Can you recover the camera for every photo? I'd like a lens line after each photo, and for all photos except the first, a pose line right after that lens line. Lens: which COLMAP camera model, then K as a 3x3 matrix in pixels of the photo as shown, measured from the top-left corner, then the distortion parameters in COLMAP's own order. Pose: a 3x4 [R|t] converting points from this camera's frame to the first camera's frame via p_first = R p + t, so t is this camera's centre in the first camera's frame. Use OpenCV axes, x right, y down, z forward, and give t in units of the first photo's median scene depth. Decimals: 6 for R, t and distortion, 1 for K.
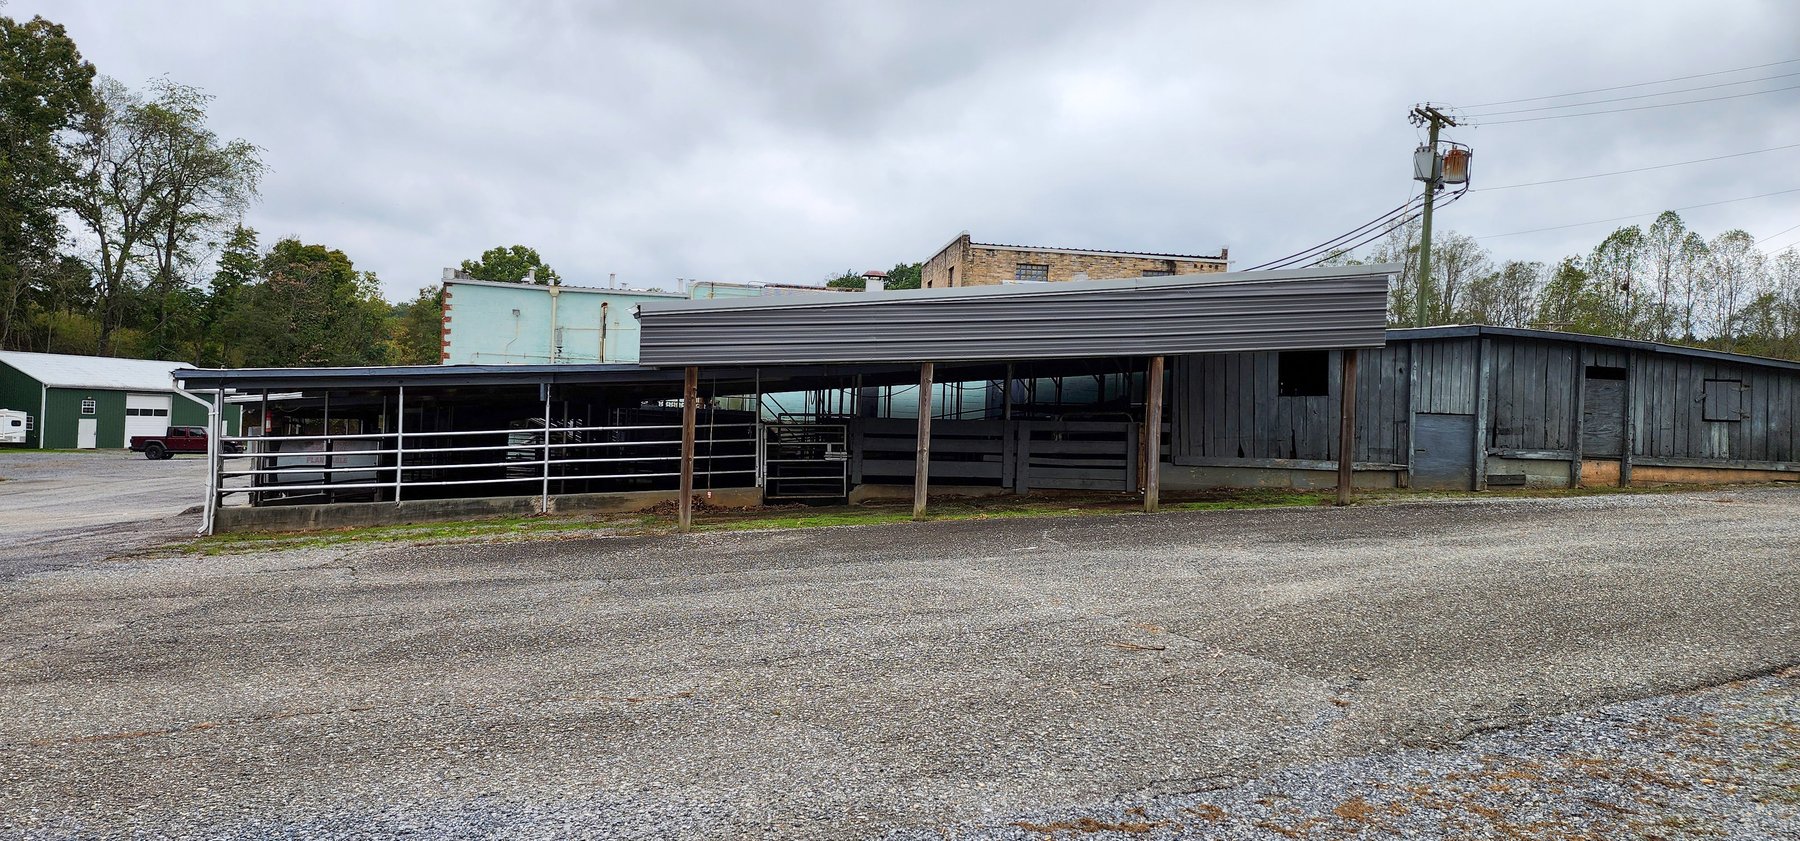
lens RADIAL K [[1188.1, 0, 897.8], [0, 1188.1, 379.0], [0, 0, 1]] dist [0.029283, -0.001502]
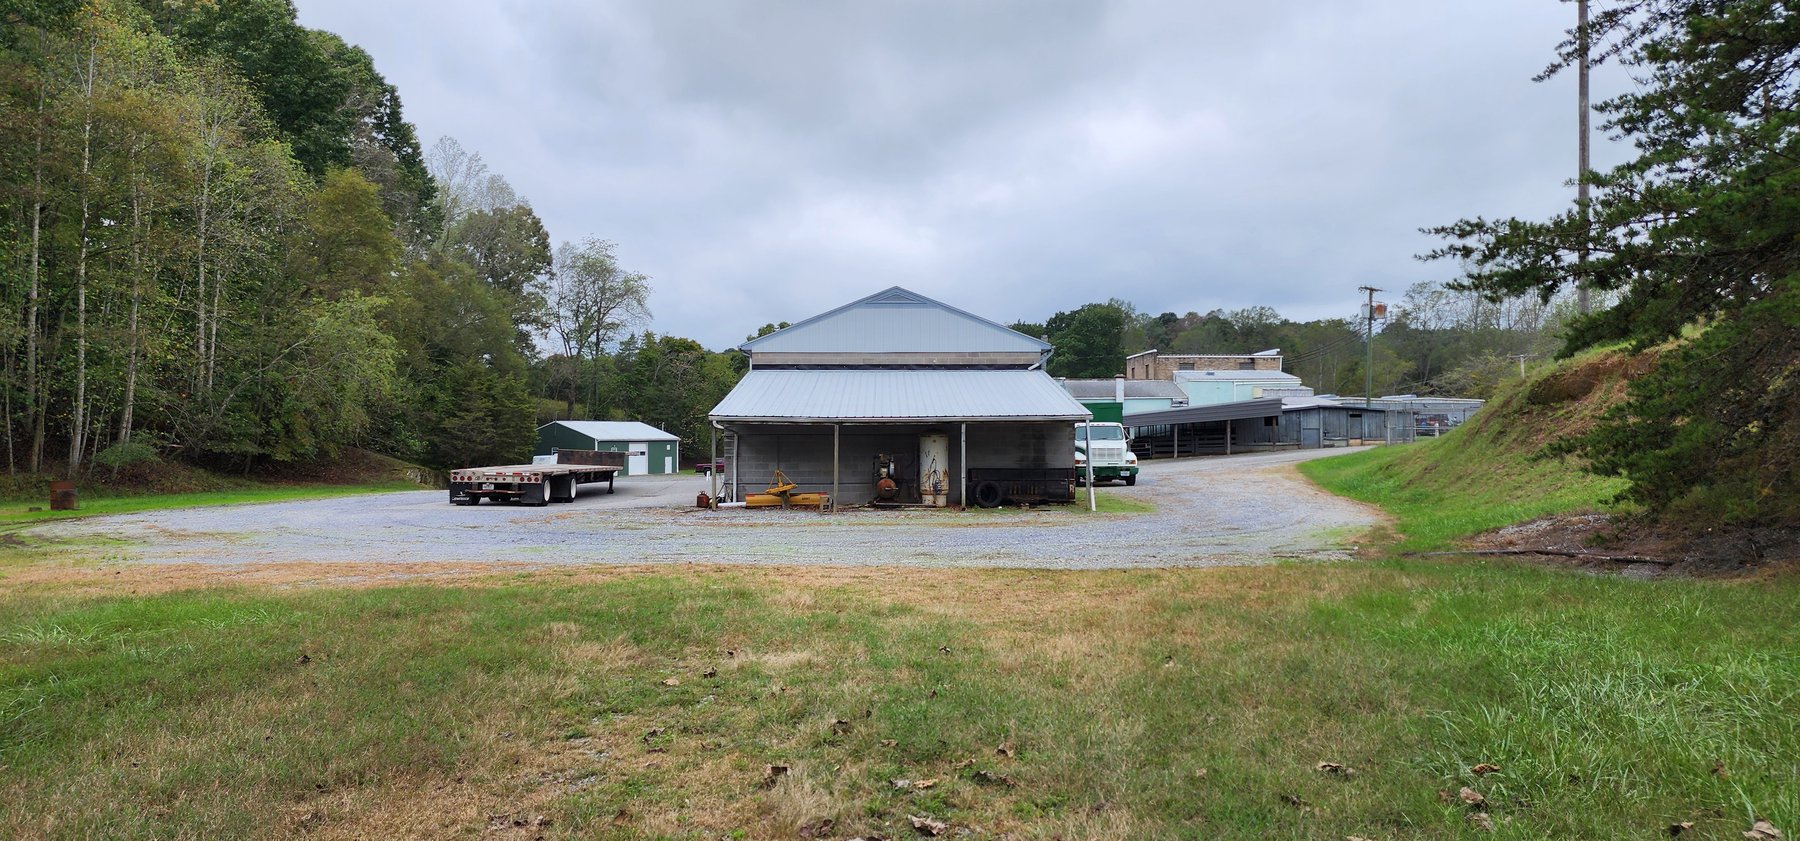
lens RADIAL K [[1188.1, 0, 897.8], [0, 1188.1, 379.0], [0, 0, 1]] dist [0.029283, -0.001502]
pose [[0.993005, -0.049534, -0.107175, -0.089184], [0.047491, 0.998639, -0.021540, -0.022937], [0.108097, 0.016300, 0.994007, -0.608866]]
